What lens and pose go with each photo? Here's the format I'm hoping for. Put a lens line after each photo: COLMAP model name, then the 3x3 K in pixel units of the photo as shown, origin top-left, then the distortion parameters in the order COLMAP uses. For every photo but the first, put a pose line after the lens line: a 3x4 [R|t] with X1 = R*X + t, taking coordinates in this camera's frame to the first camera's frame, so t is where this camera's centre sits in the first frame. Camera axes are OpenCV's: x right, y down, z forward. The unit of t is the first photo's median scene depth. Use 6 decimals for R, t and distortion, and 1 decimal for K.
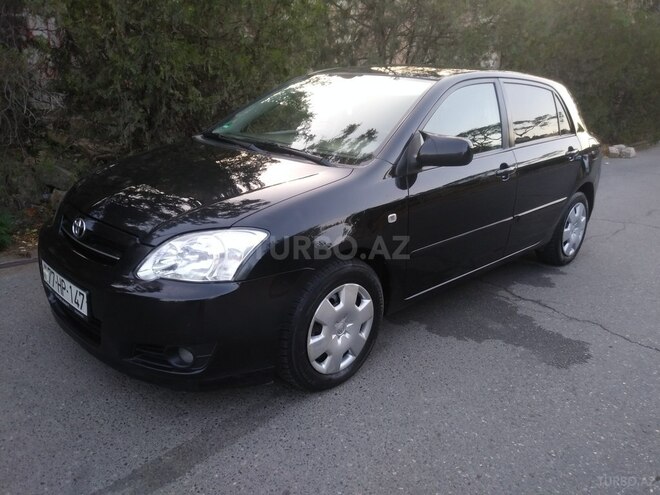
lens RADIAL K [[533.8, 0, 330.0], [0, 533.8, 247.5], [0, 0, 1]] dist [0.047758, -0.087270]
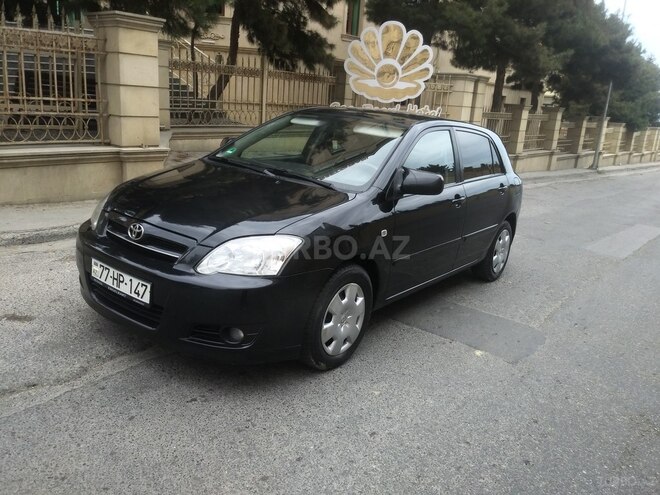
lens RADIAL K [[533.8, 0, 330.0], [0, 533.8, 247.5], [0, 0, 1]] dist [0.047758, -0.087270]
pose [[0.987175, 0.030479, 0.156705, -0.218679], [-0.023612, 0.998685, -0.045497, 0.042281], [-0.157885, 0.041213, 0.986597, -0.248046]]
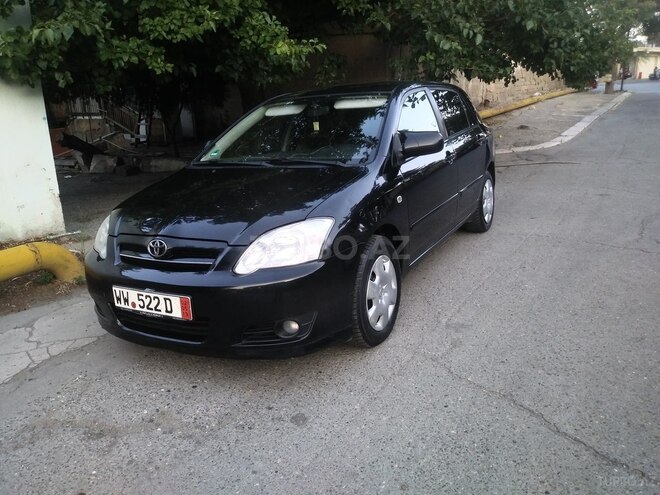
lens RADIAL K [[533.8, 0, 330.0], [0, 533.8, 247.5], [0, 0, 1]] dist [0.047758, -0.087270]
pose [[0.954114, -0.178512, 0.240416, -0.378903], [0.190185, 0.981402, -0.026064, 0.060644], [-0.231292, 0.070592, 0.970320, -0.186741]]
